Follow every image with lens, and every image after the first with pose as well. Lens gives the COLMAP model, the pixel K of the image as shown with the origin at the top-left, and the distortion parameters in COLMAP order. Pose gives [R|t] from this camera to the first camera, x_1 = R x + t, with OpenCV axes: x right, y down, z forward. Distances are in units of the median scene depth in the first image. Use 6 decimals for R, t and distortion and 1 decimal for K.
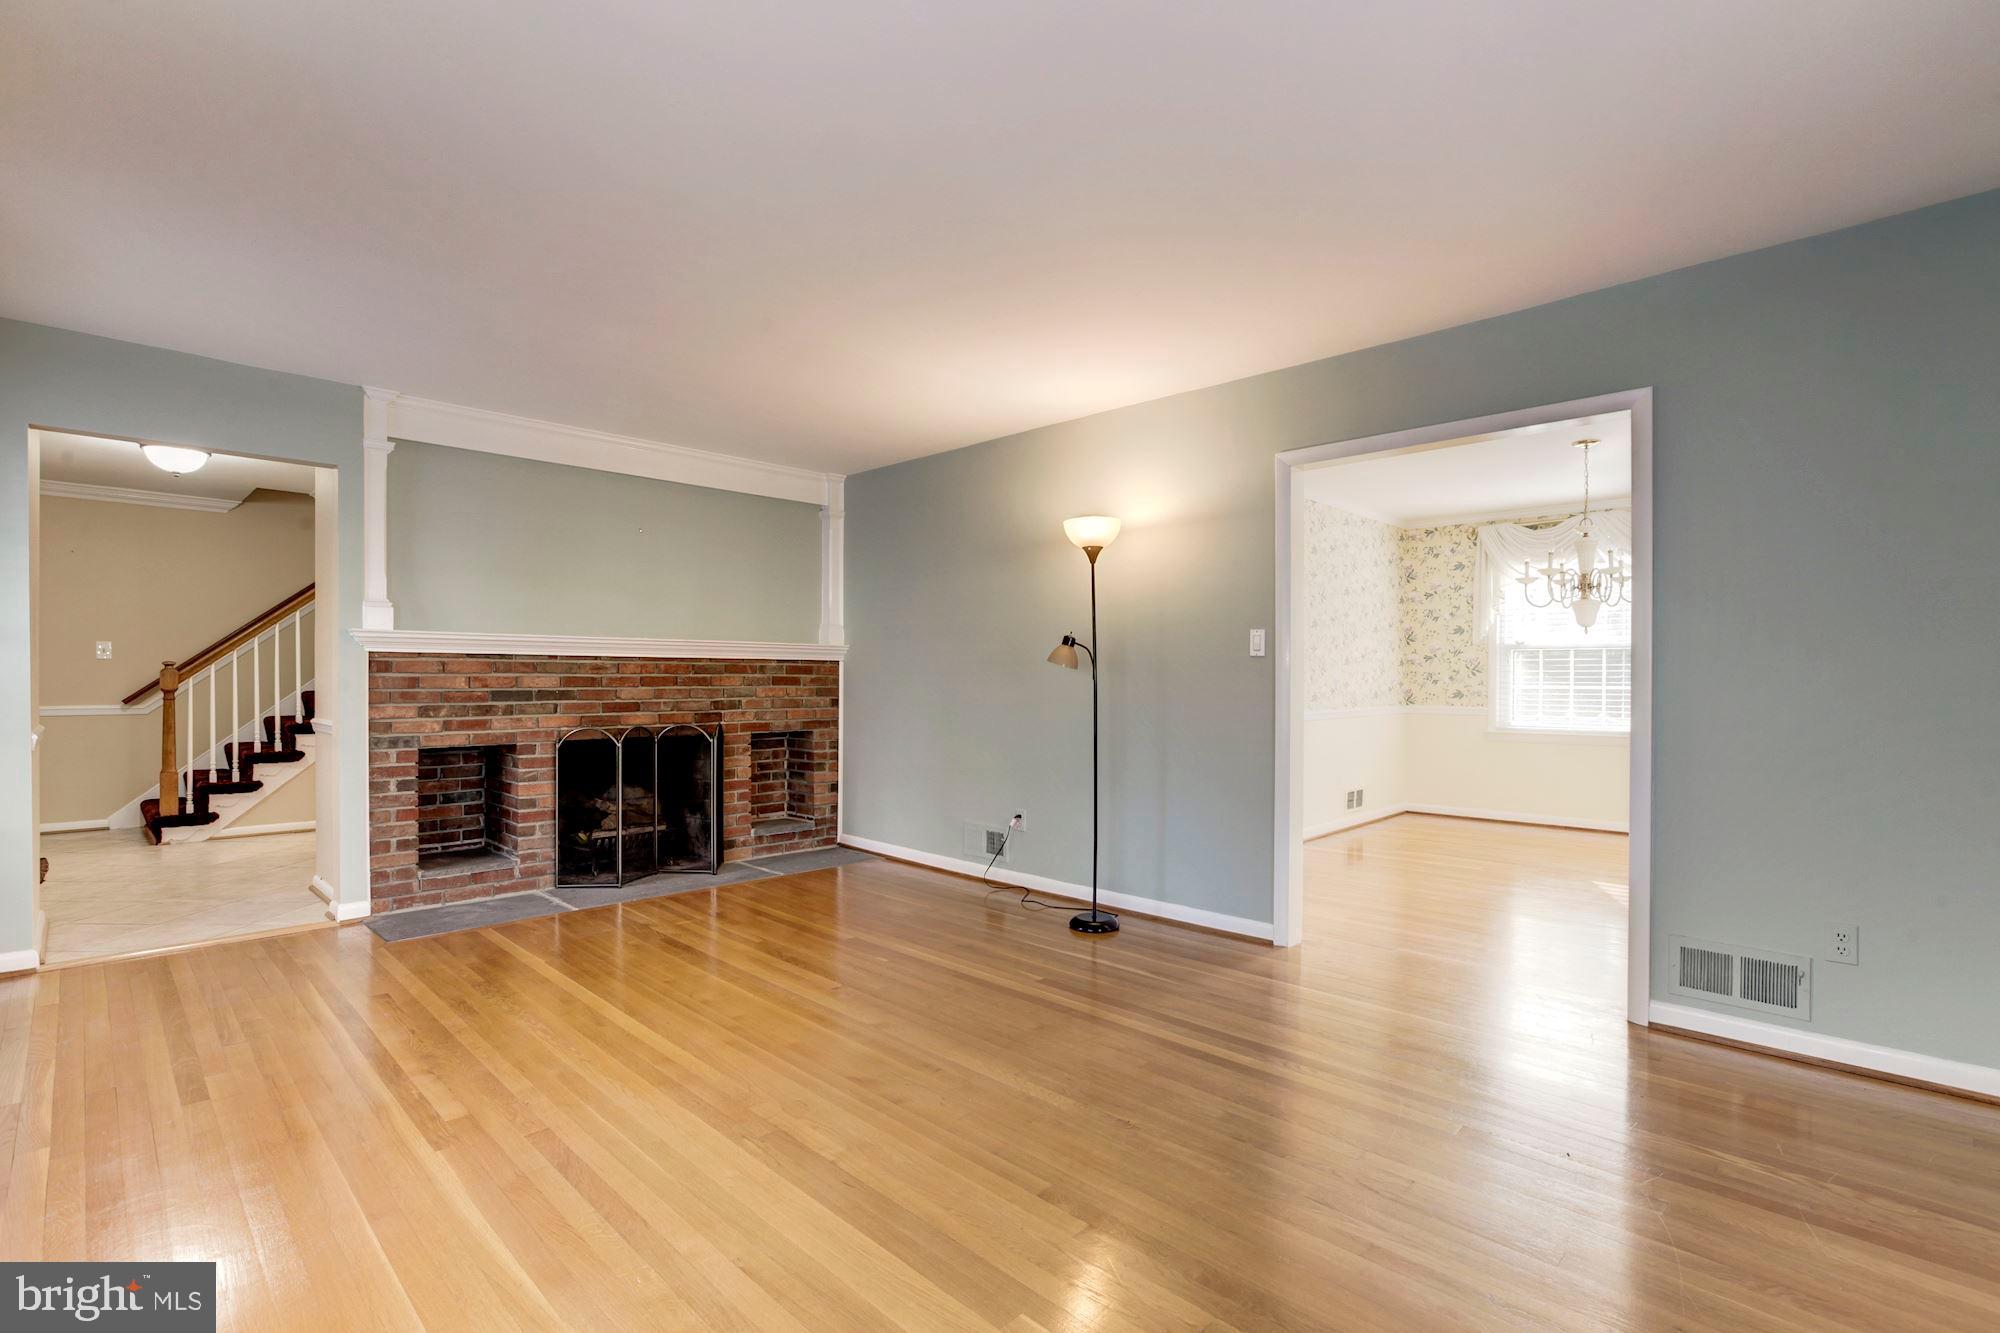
lens RADIAL K [[915.4, 0, 1002.6], [0, 915.4, 680.7], [0, 0, 1]] dist [-0.020924, 0.010688]
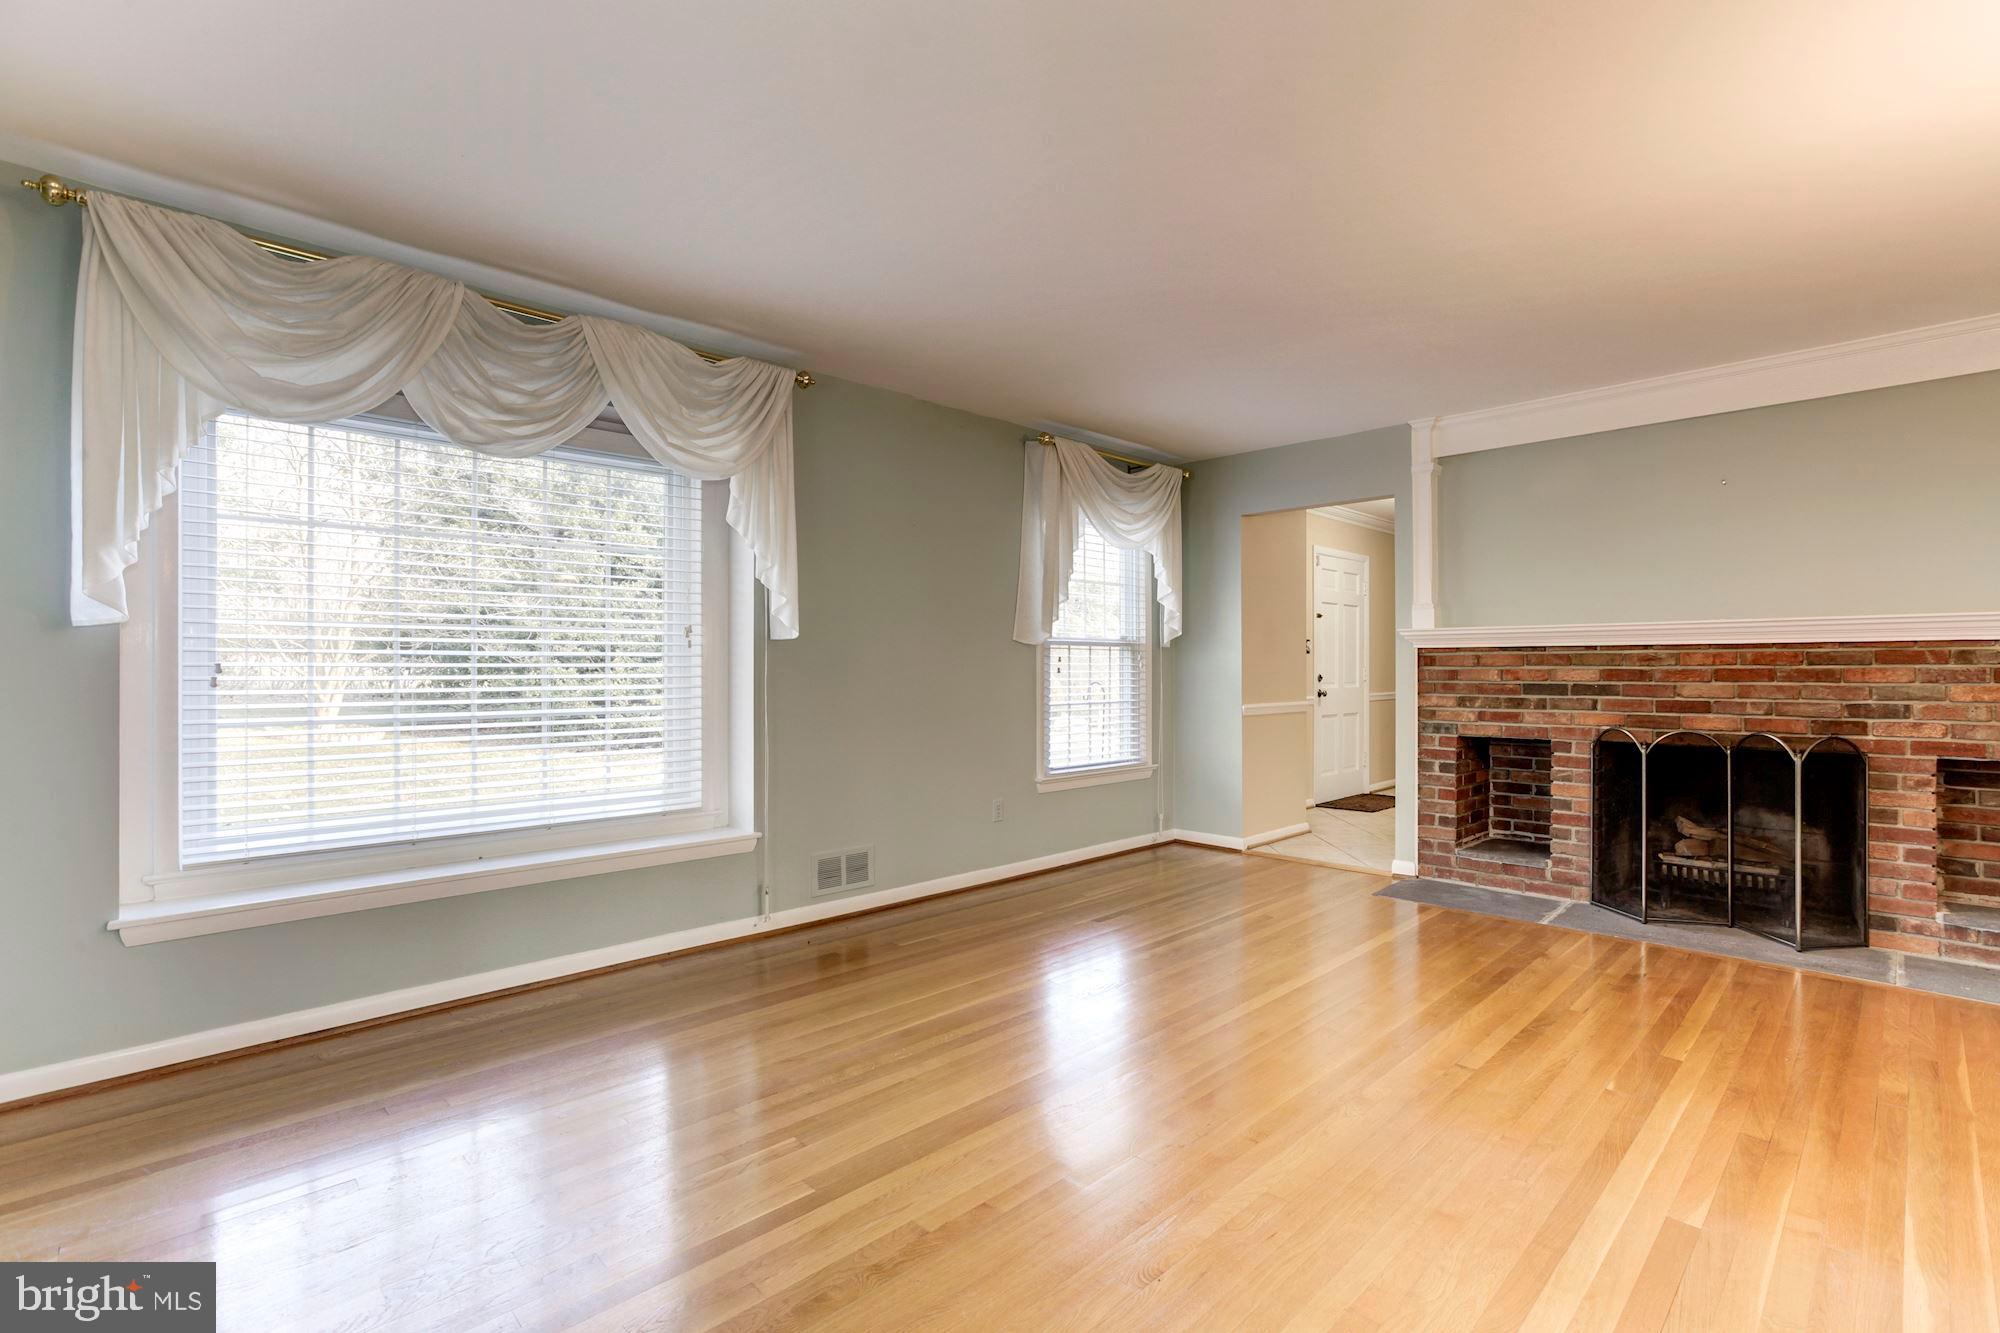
lens RADIAL K [[915.4, 0, 1012.1], [0, 915.4, 667.9], [0, 0, 1]] dist [-0.020924, 0.010688]
pose [[-0.005518, -0.007408, -0.999957, 0.427394], [-0.006422, 0.999952, -0.007373, 0.004753], [0.999964, 0.006381, -0.005565, 0.445613]]
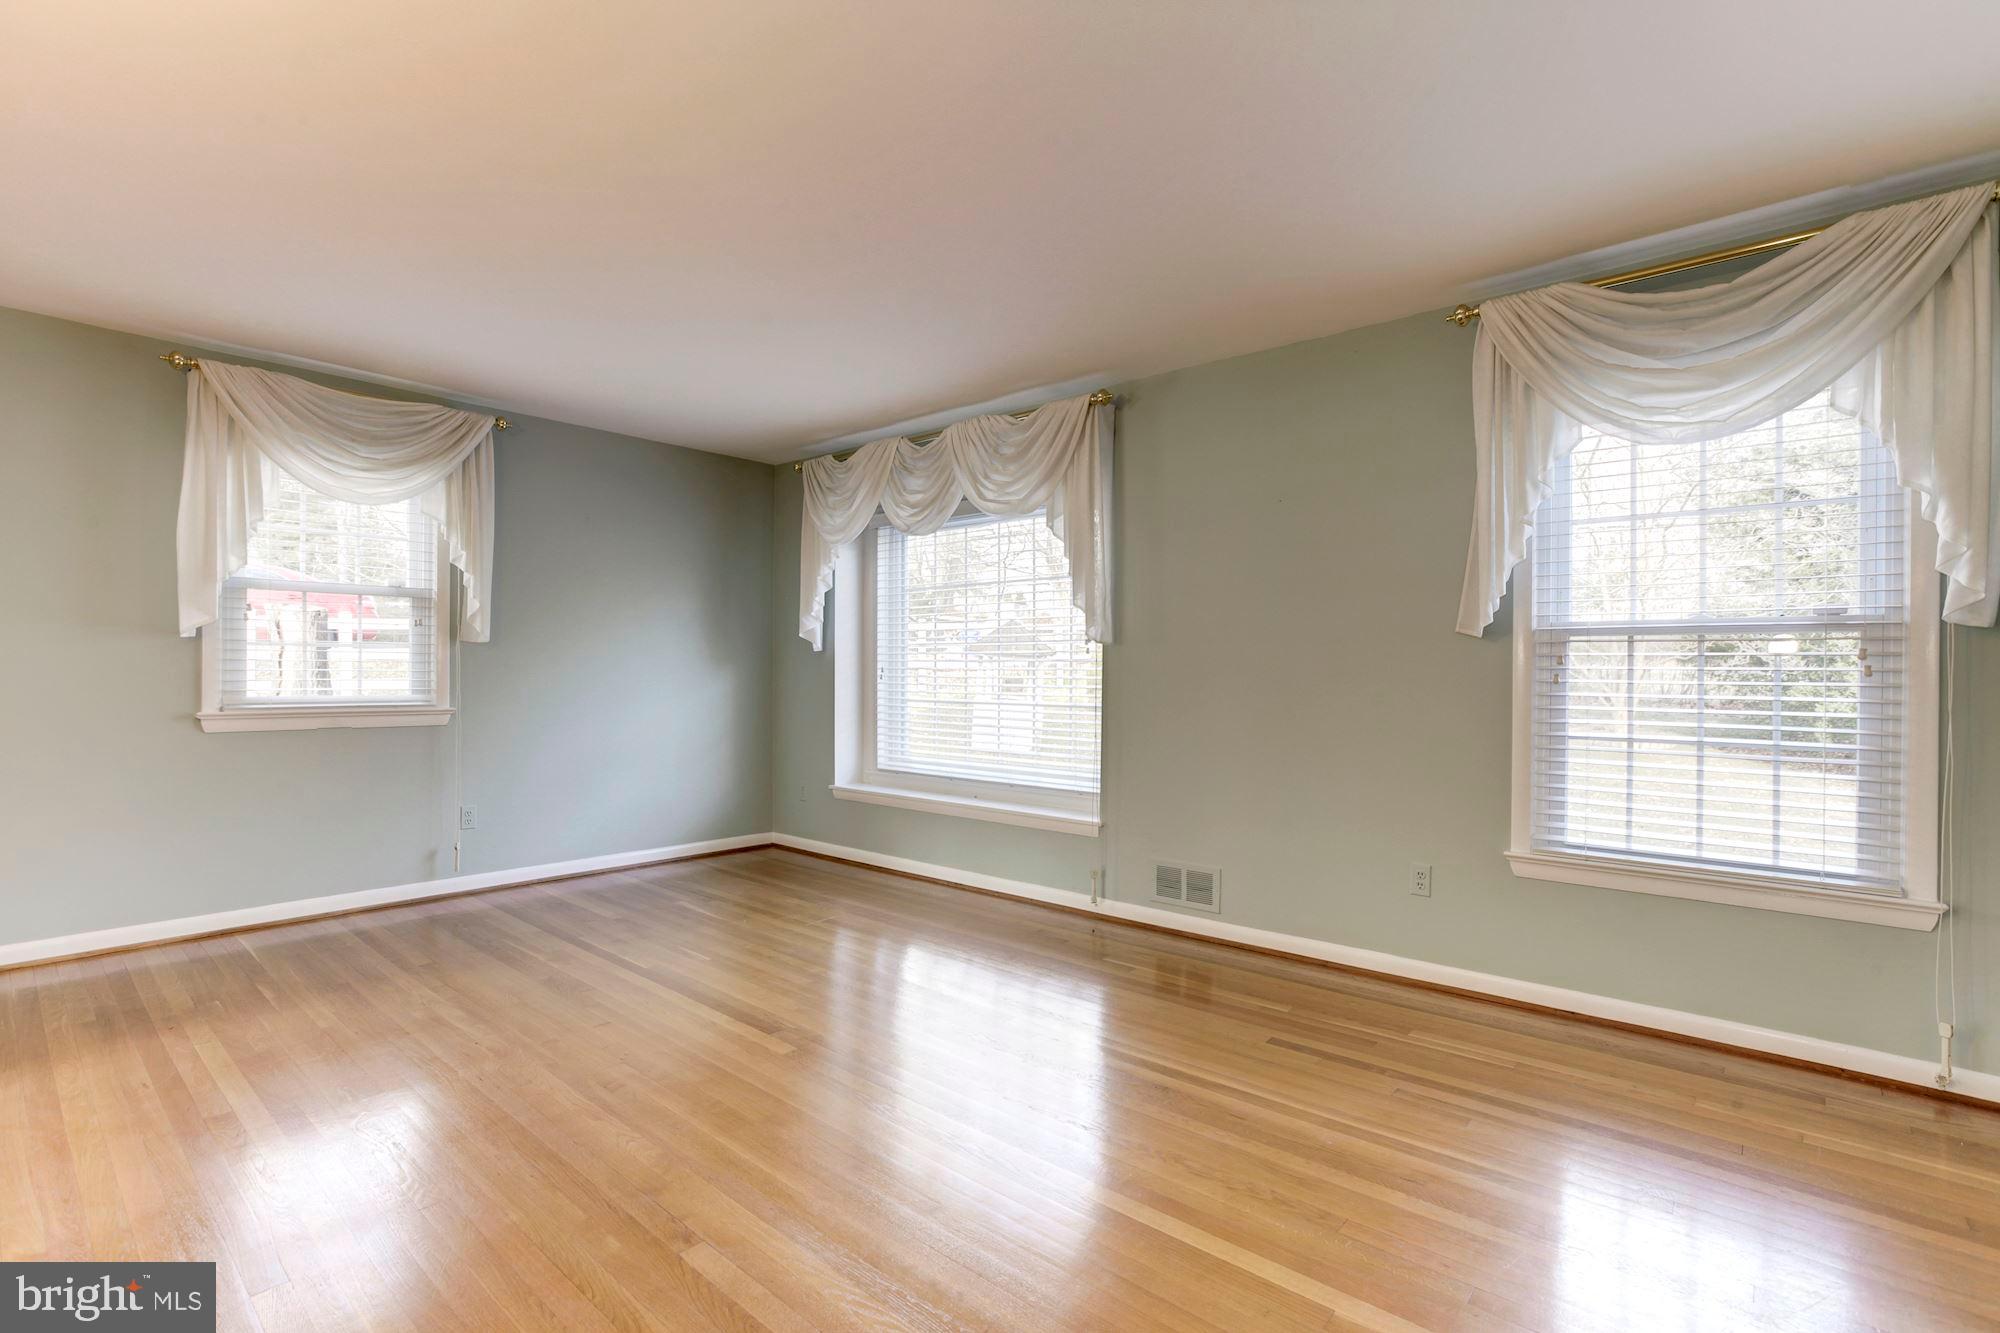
lens RADIAL K [[915.4, 0, 994.5], [0, 915.4, 676.2], [0, 0, 1]] dist [-0.020924, 0.010688]
pose [[-0.996804, -0.011711, -0.079022, -0.243189], [-0.012839, 0.999823, 0.013780, -0.006579], [0.078847, 0.014751, -0.996778, 1.129352]]
